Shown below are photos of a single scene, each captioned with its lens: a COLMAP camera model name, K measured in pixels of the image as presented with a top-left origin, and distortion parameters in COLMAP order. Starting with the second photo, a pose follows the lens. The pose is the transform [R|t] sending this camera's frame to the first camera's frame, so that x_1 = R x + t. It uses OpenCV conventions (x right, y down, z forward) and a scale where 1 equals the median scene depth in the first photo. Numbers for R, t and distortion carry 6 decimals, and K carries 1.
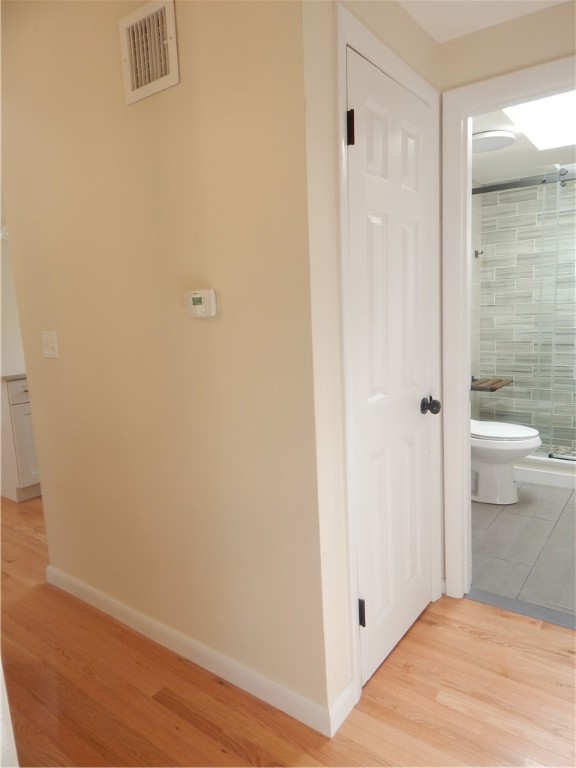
lens RADIAL K [[509.7, 0, 287.8], [0, 509.7, 383.0], [0, 0, 1]] dist [0.026057, -0.023800]
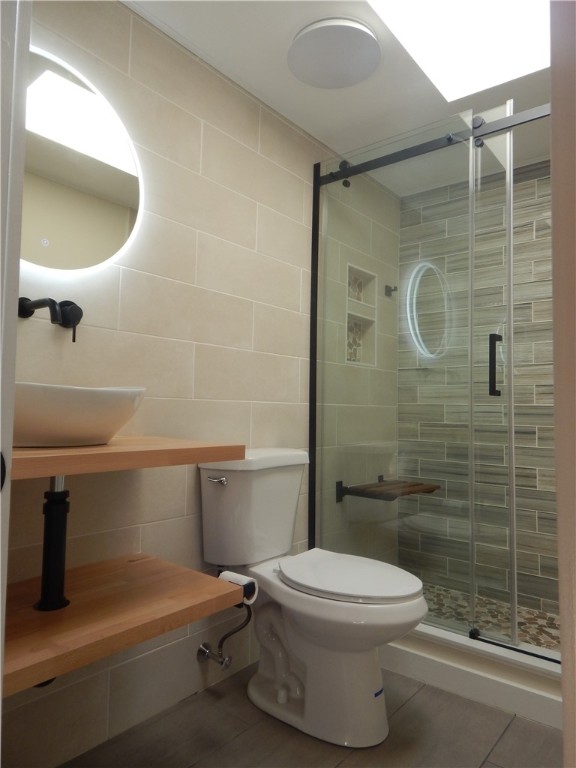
lens RADIAL K [[509.7, 0, 288.7], [0, 509.7, 386.1], [0, 0, 1]] dist [0.026057, -0.023800]
pose [[0.996226, 0.061038, -0.061708, 0.288429], [-0.072176, 0.977465, -0.198377, 0.012121], [0.048209, 0.202082, 0.978181, 0.365440]]
